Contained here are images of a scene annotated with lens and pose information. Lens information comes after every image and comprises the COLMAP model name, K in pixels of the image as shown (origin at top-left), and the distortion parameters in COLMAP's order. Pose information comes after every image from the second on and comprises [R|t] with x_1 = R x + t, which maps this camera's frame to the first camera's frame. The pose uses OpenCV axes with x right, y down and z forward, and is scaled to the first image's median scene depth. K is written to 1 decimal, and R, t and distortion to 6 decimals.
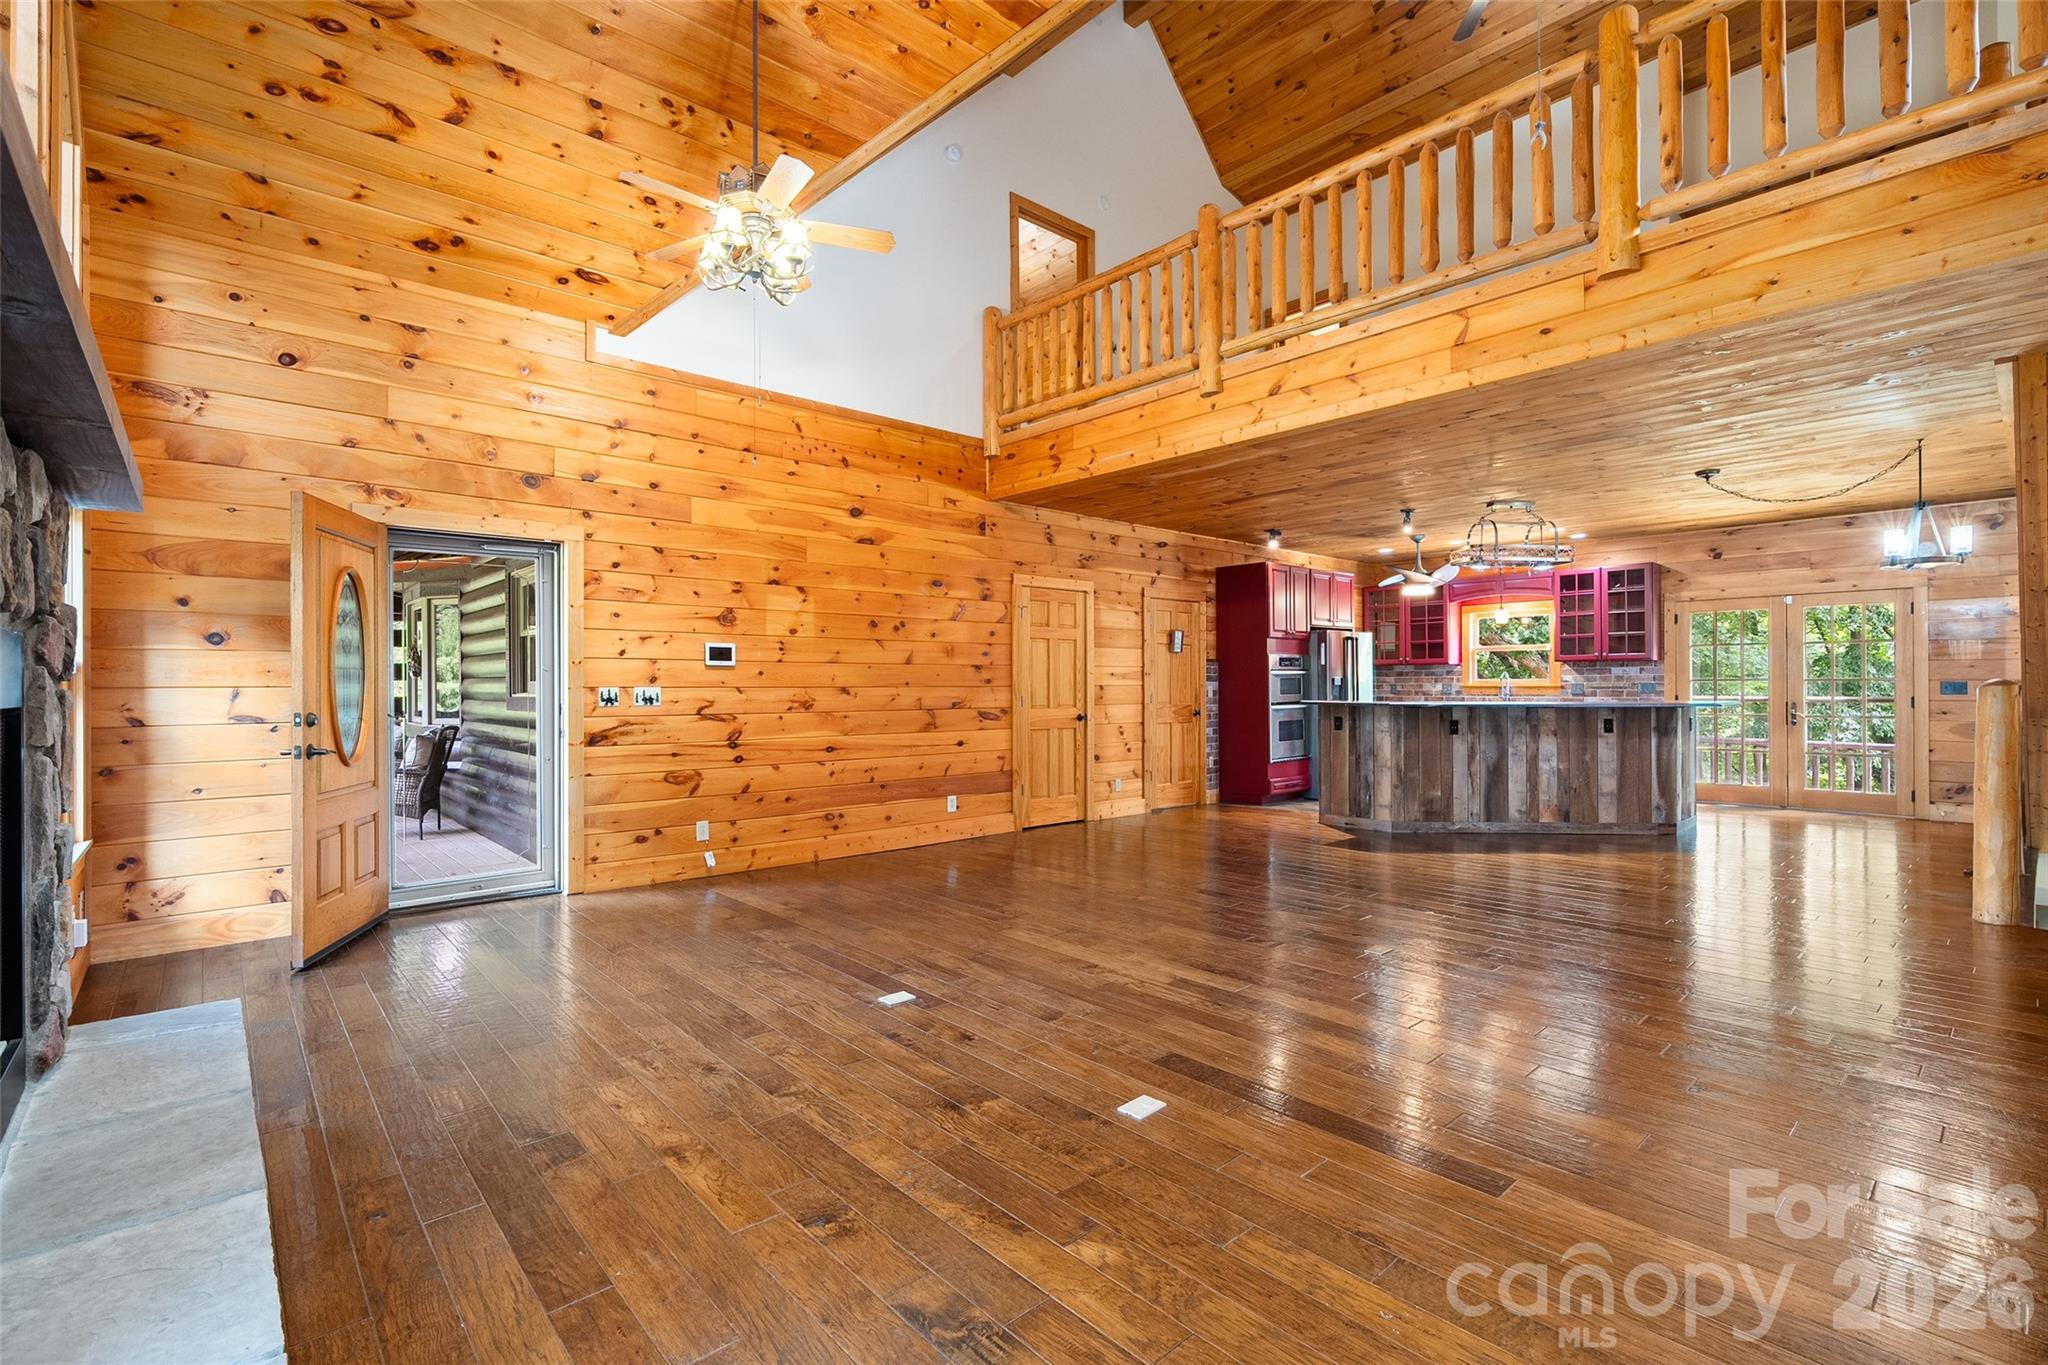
lens RADIAL K [[916.6, 0, 1018.8], [0, 916.6, 682.3], [0, 0, 1]] dist [-0.003192, 0.000040]
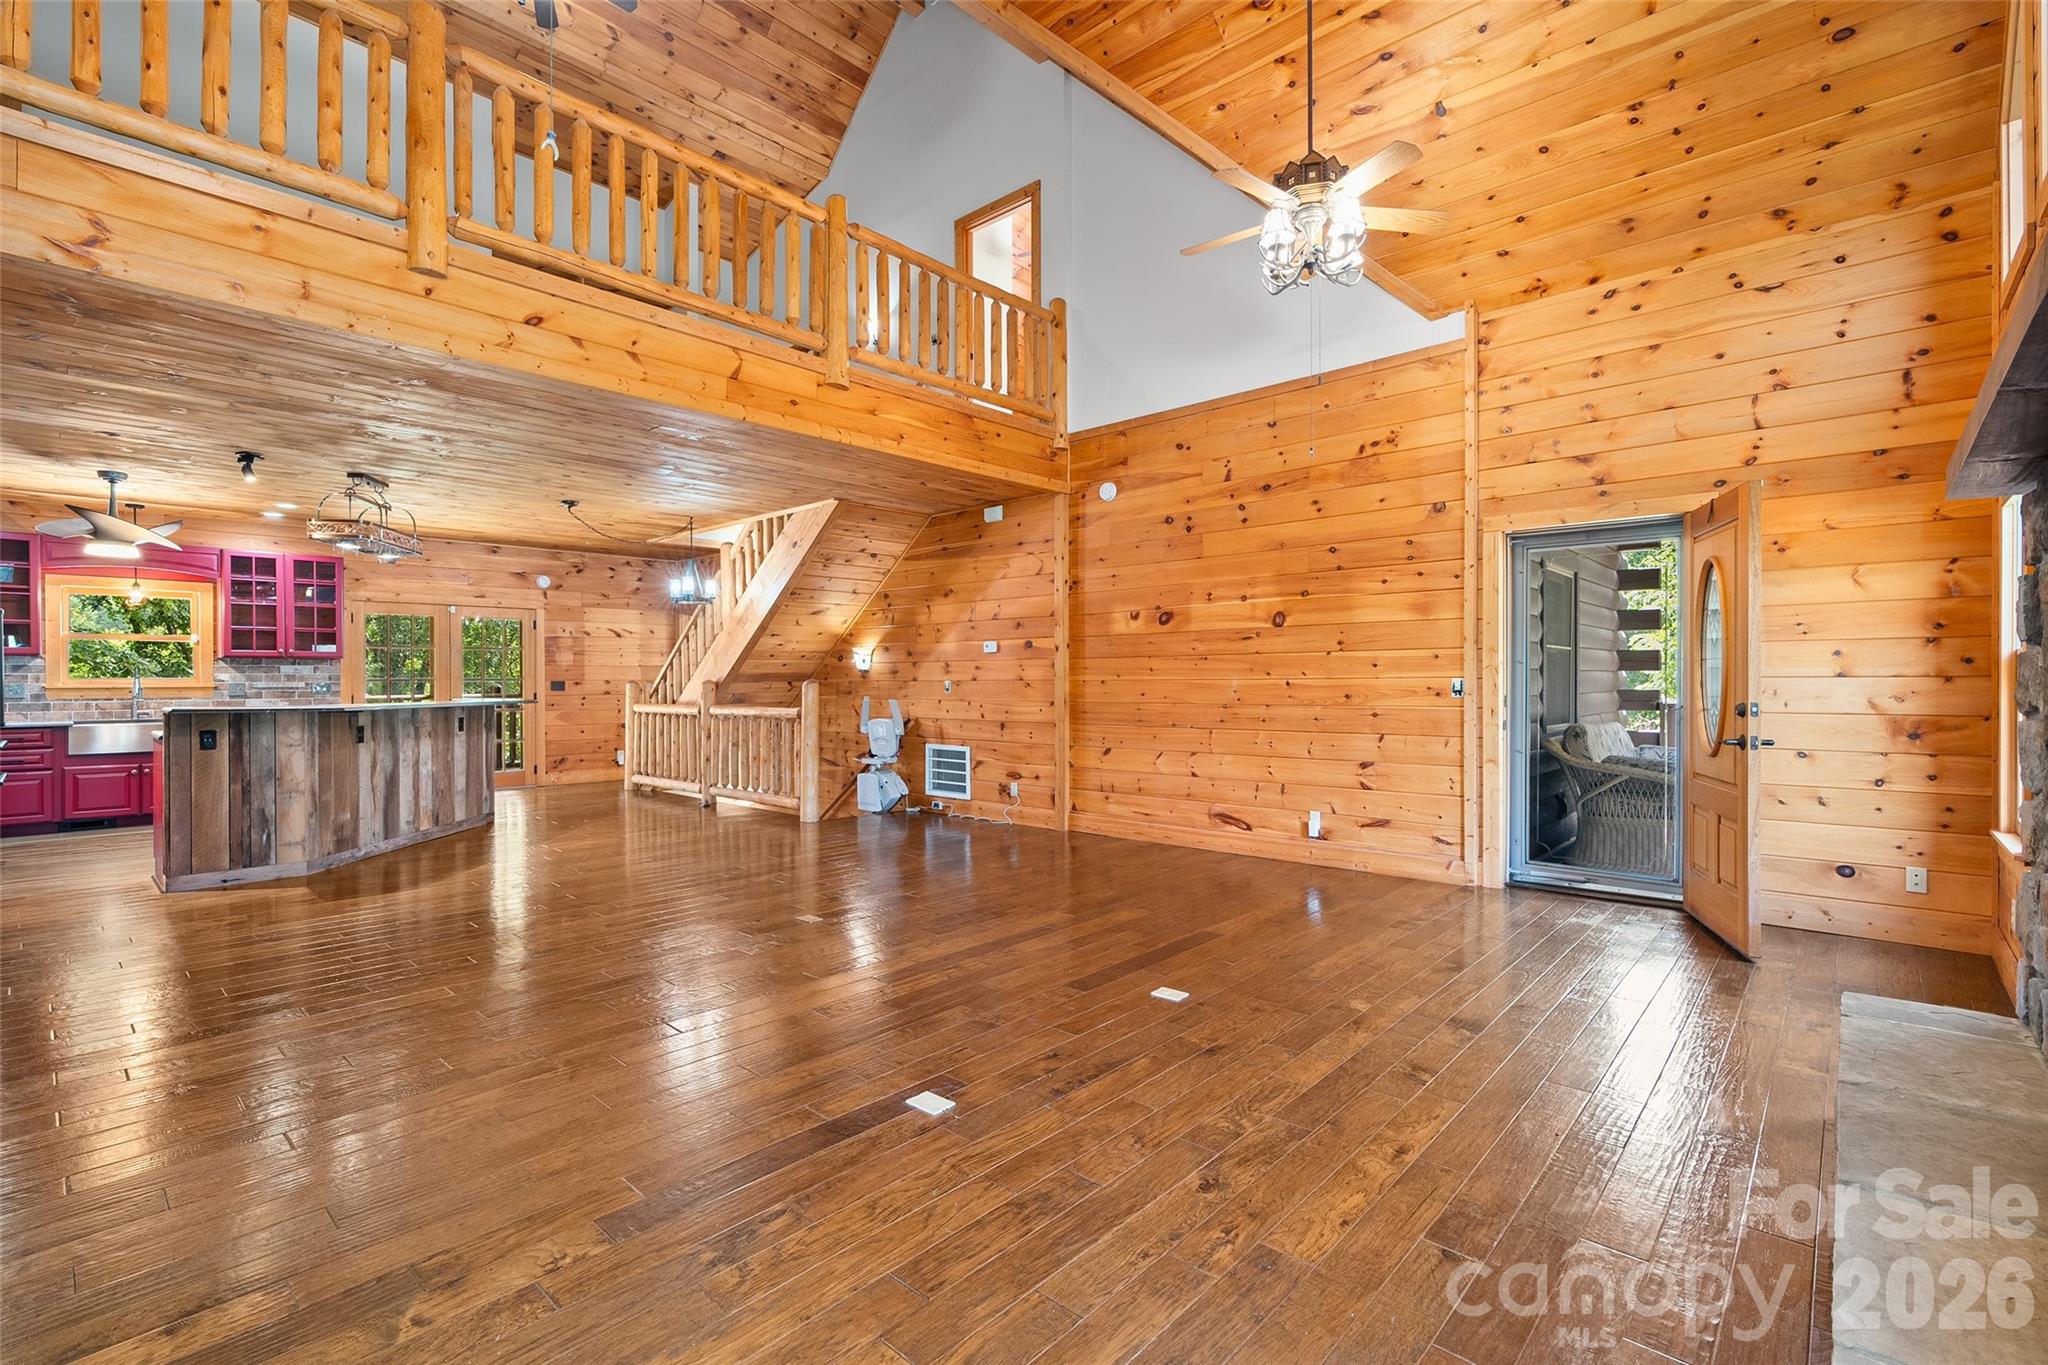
lens RADIAL K [[916.6, 0, 1018.8], [0, 916.6, 682.3], [0, 0, 1]] dist [-0.003192, 0.000040]
pose [[-0.096271, 0.000994, 0.995355, -0.419255], [0.001812, 0.999998, -0.000823, 0.002979], [-0.995353, 0.001724, -0.096273, 0.478977]]
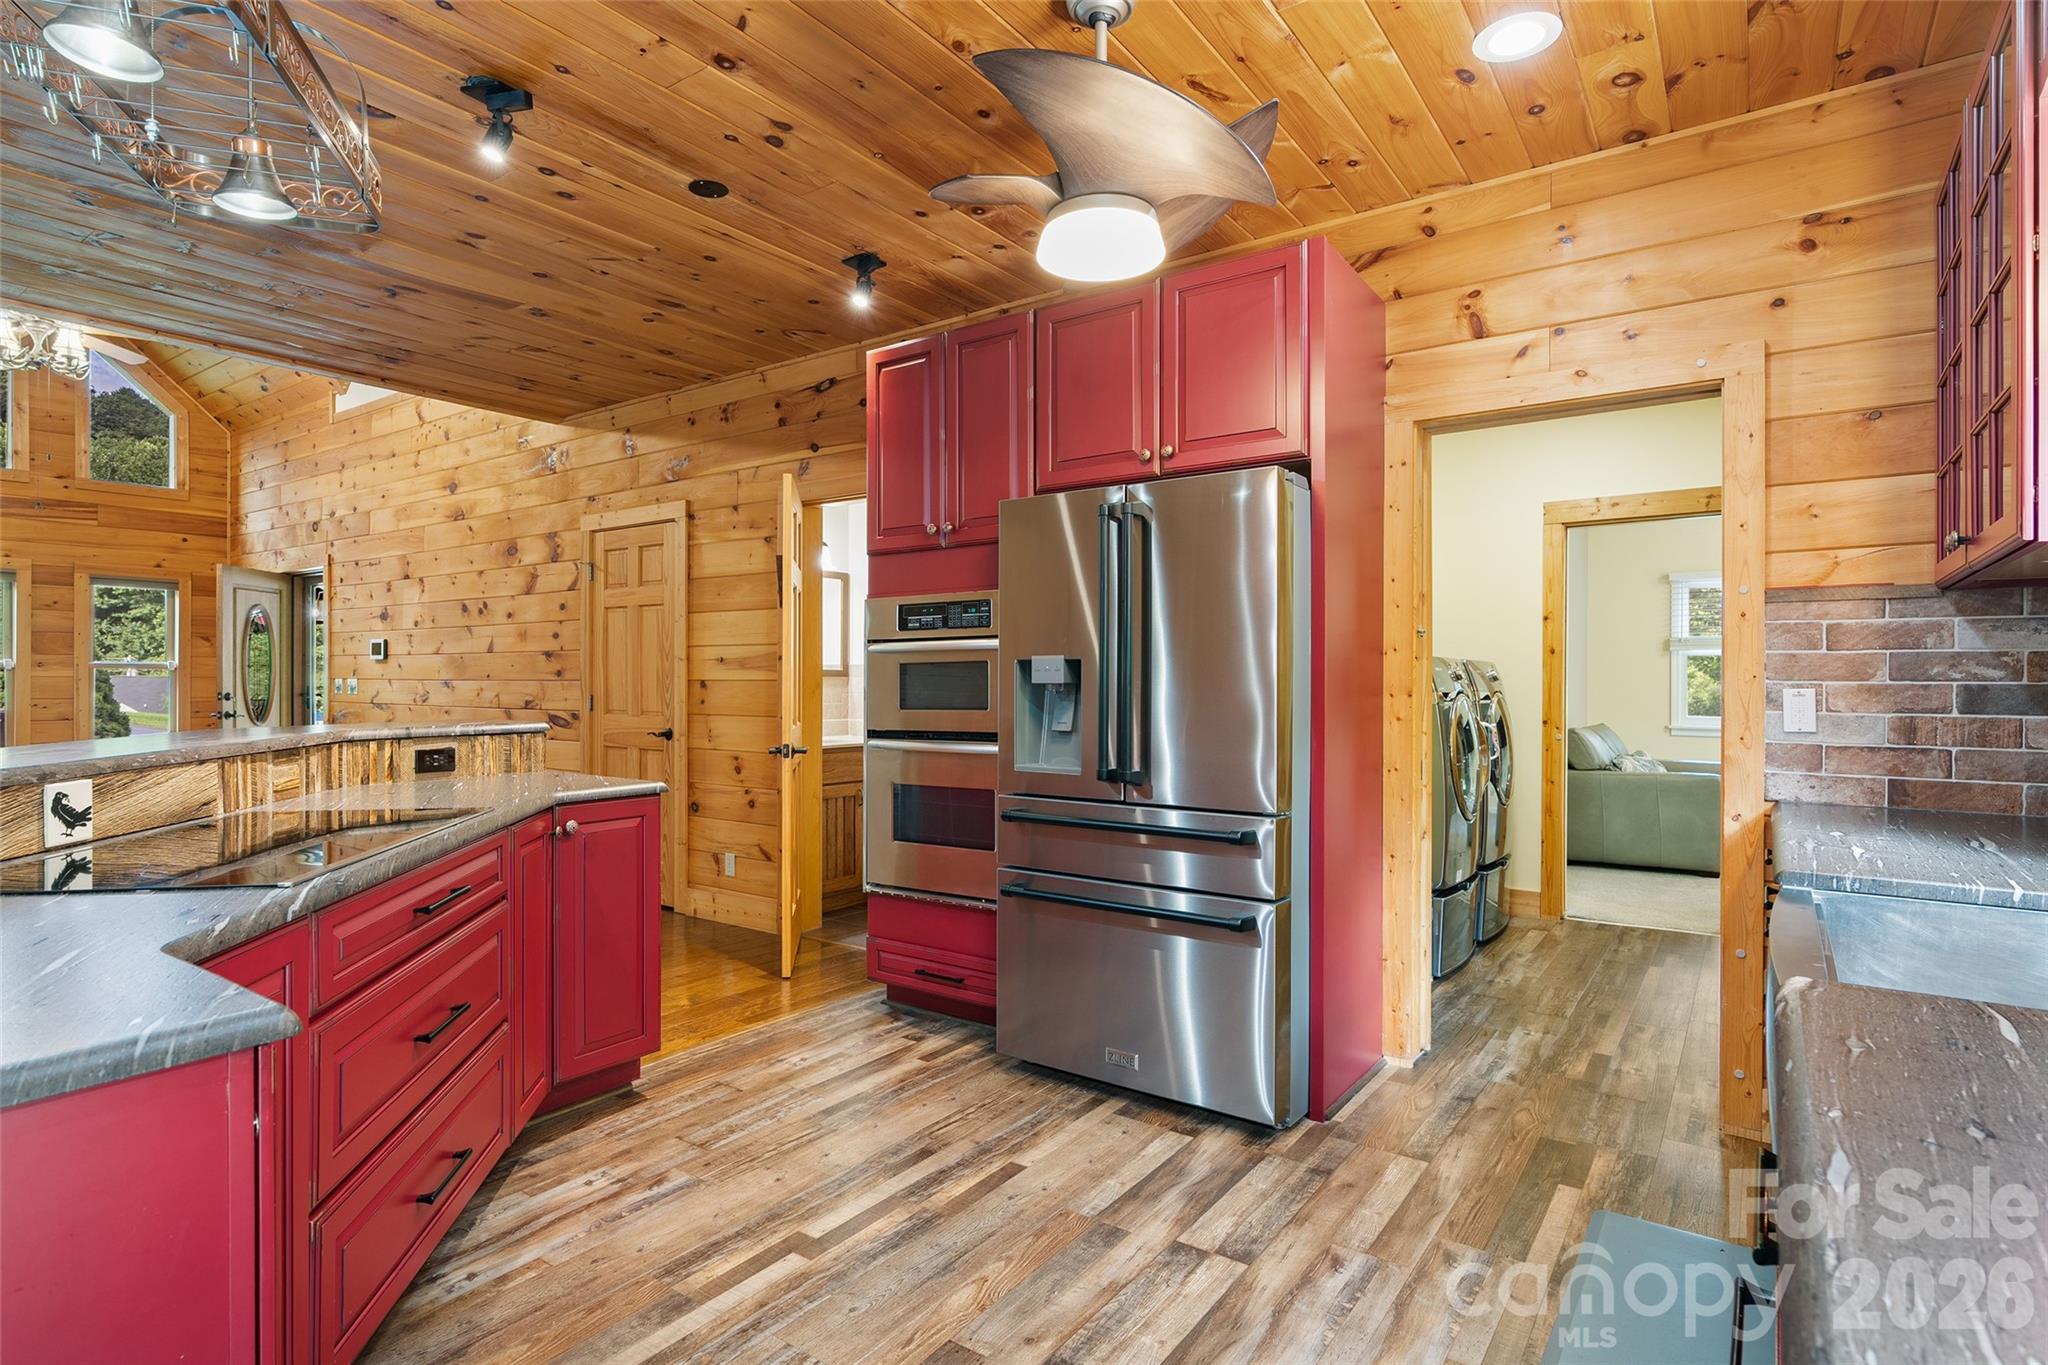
lens RADIAL K [[1046.2, 0, 1024.0], [0, 1046.2, 682.5], [0, 0, 1]] dist [-0.002176, 0.001201]
pose [[0.217925, 0.006727, -0.975942, 0.858347], [-0.001408, 0.999977, 0.006578, 0.000244], [0.975964, -0.000060, 0.217930, 1.188584]]
